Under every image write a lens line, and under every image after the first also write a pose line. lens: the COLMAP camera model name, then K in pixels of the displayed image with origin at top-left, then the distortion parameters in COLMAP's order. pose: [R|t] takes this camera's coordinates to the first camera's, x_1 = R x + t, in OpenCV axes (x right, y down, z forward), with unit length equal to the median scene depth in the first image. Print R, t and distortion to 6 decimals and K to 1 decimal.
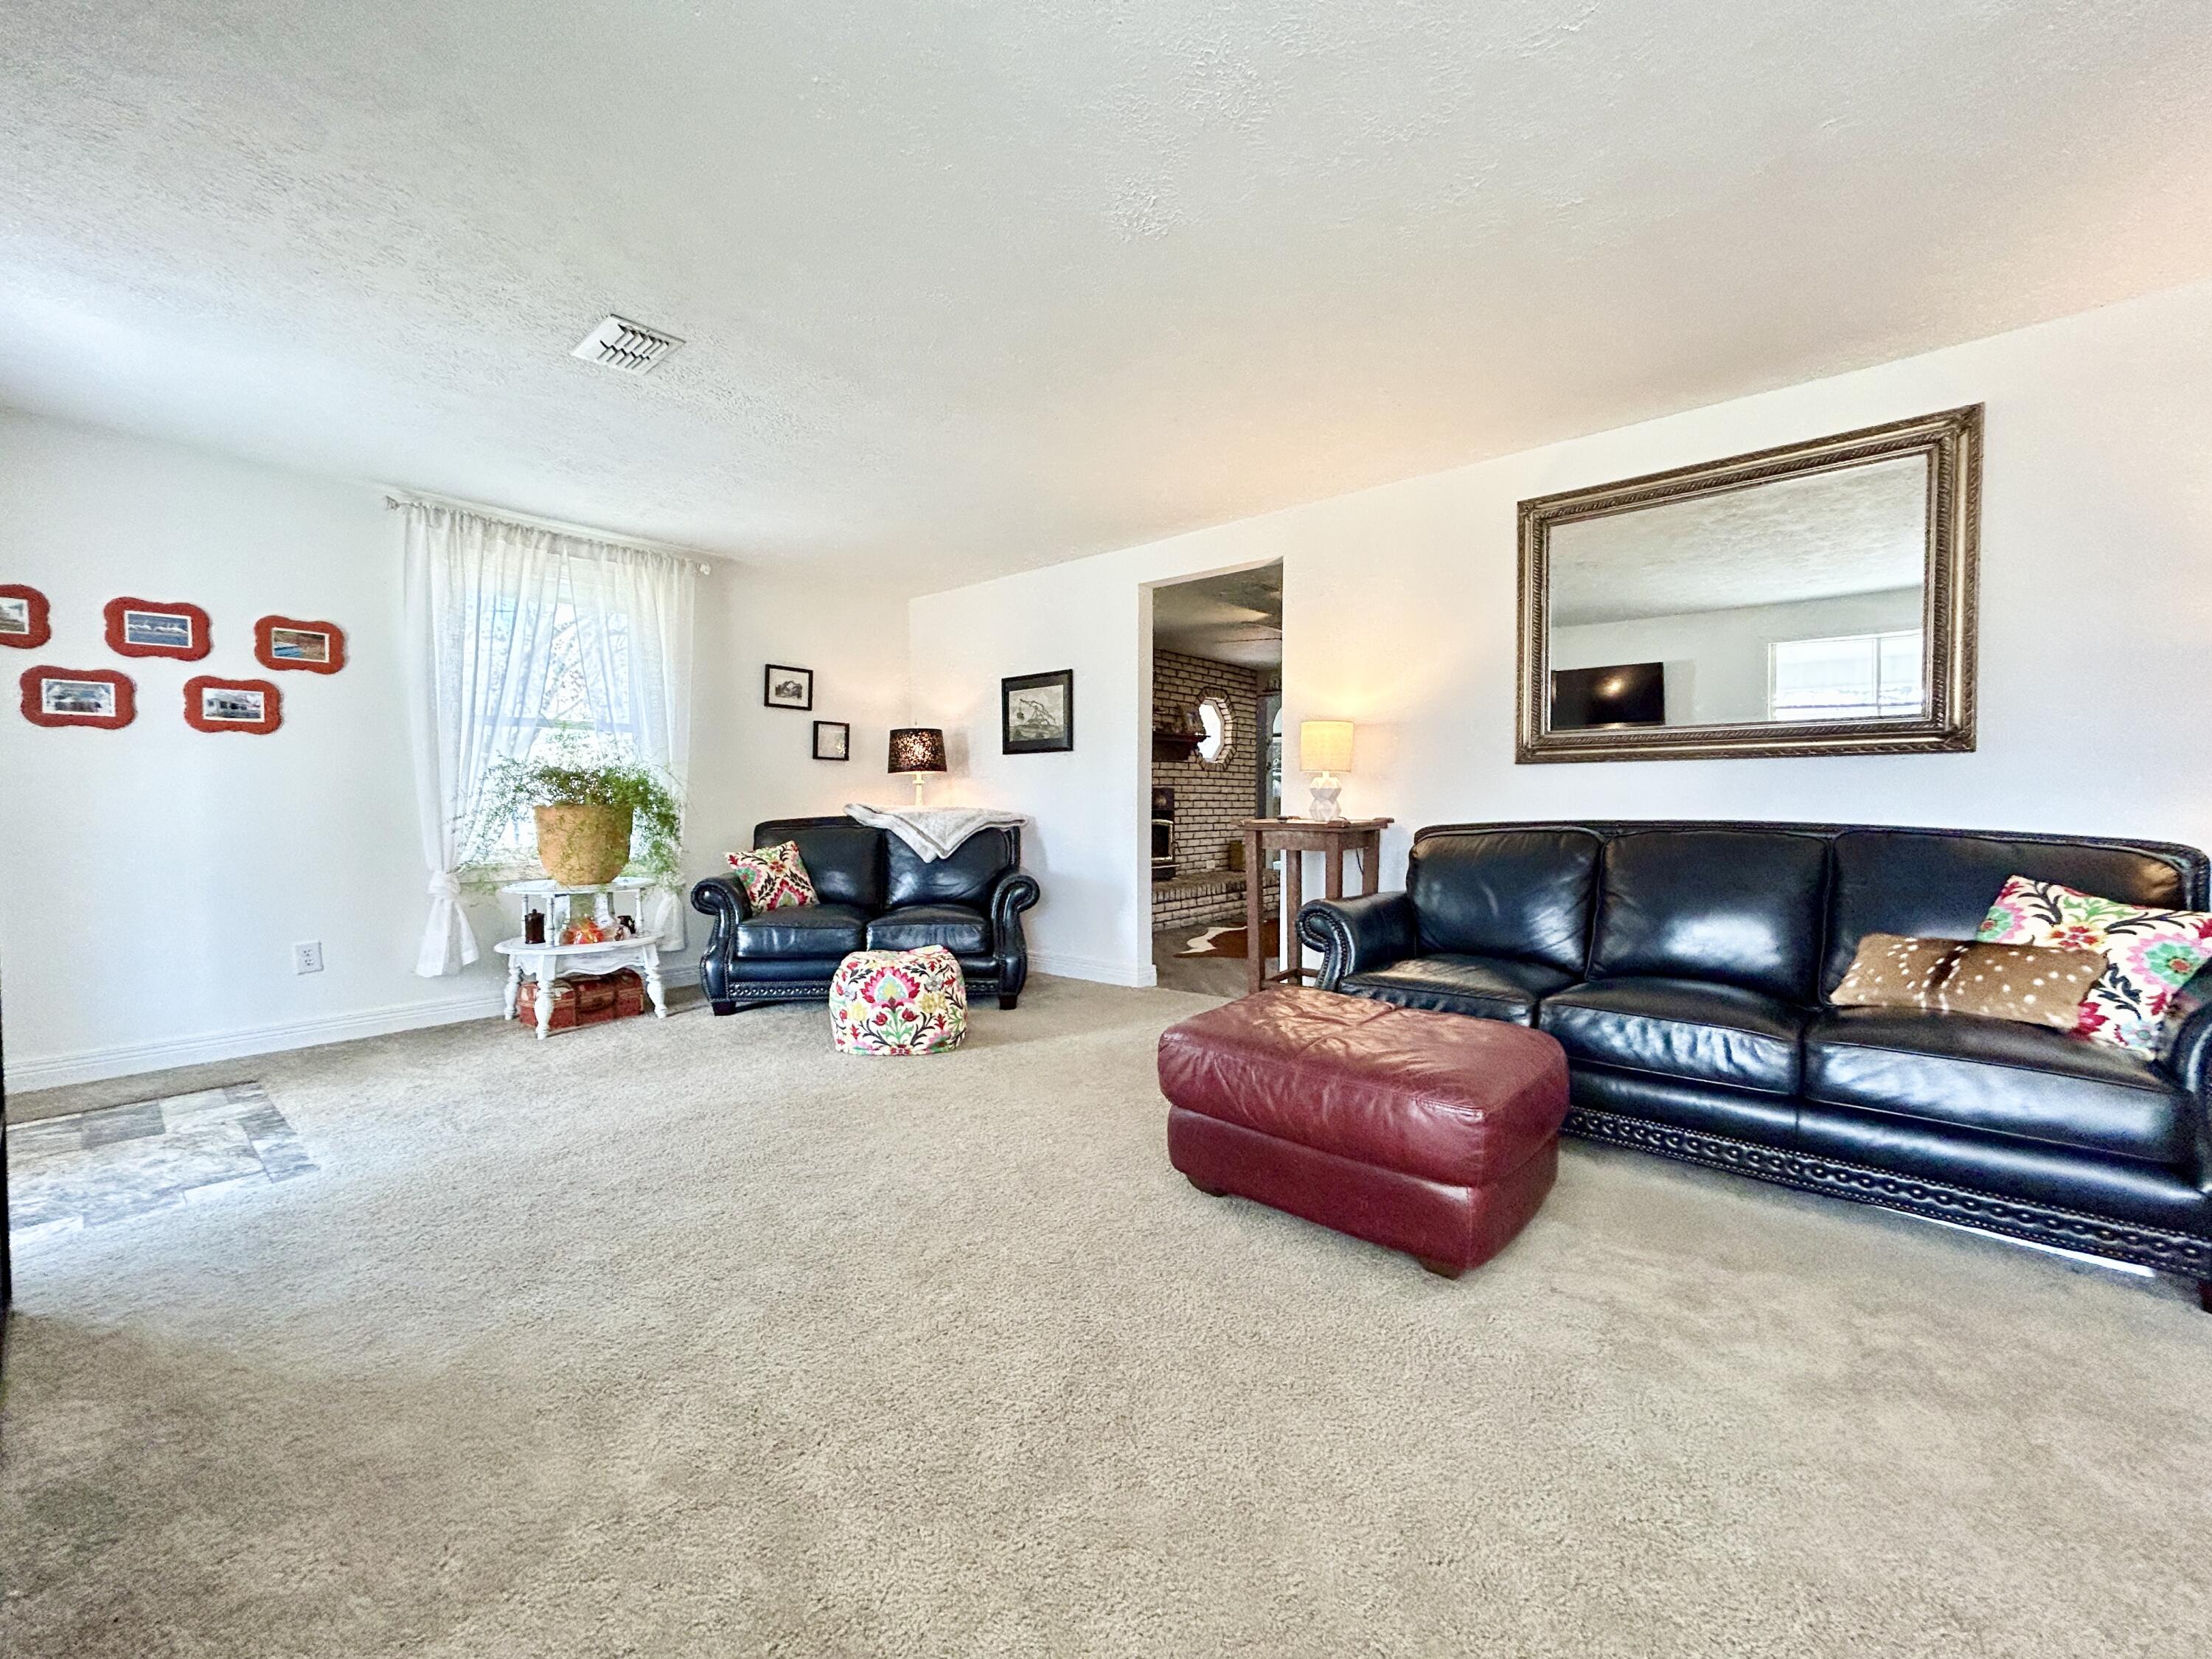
lens RADIAL K [[911.3, 0, 1093.9], [0, 911.3, 825.2], [0, 0, 1]] dist [-0.002291, 0.000008]
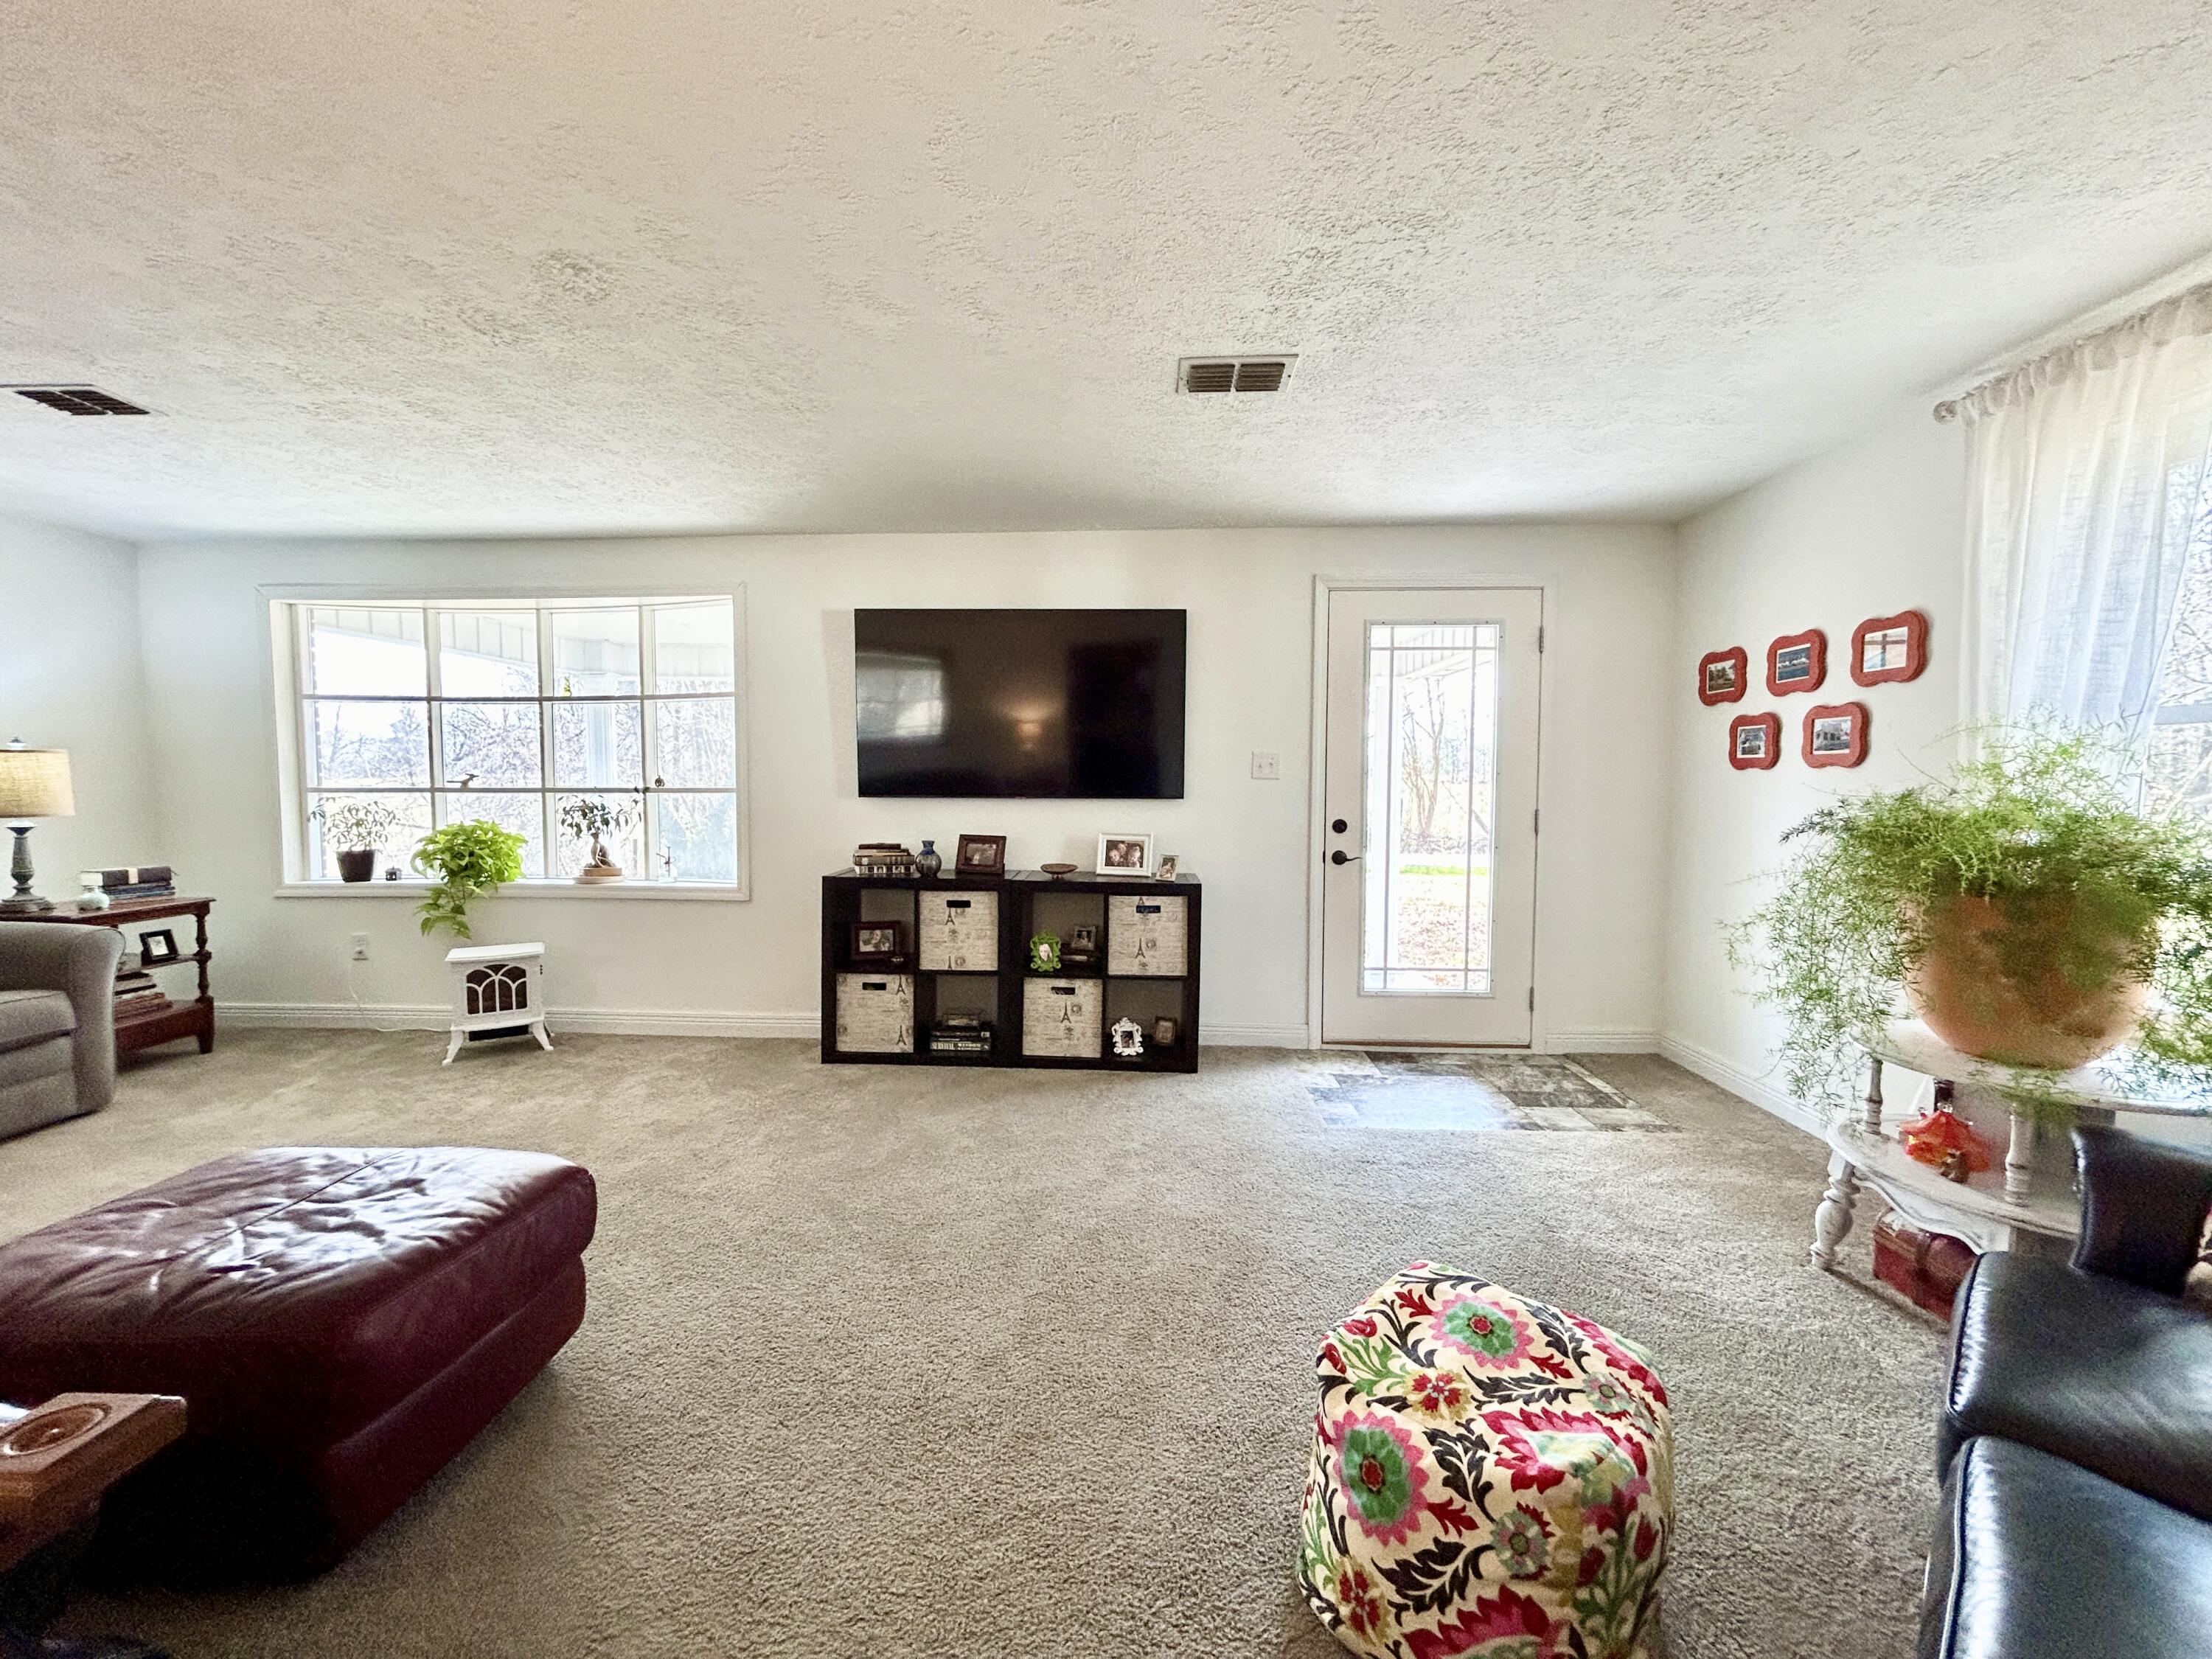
lens RADIAL K [[911.3, 0, 1093.9], [0, 911.3, 825.2], [0, 0, 1]] dist [-0.002291, 0.000008]
pose [[-0.774126, 0.032007, -0.632222, 0.158634], [-0.017994, 0.997205, 0.072517, -0.098214], [0.632776, 0.067513, -0.771386, 1.248112]]
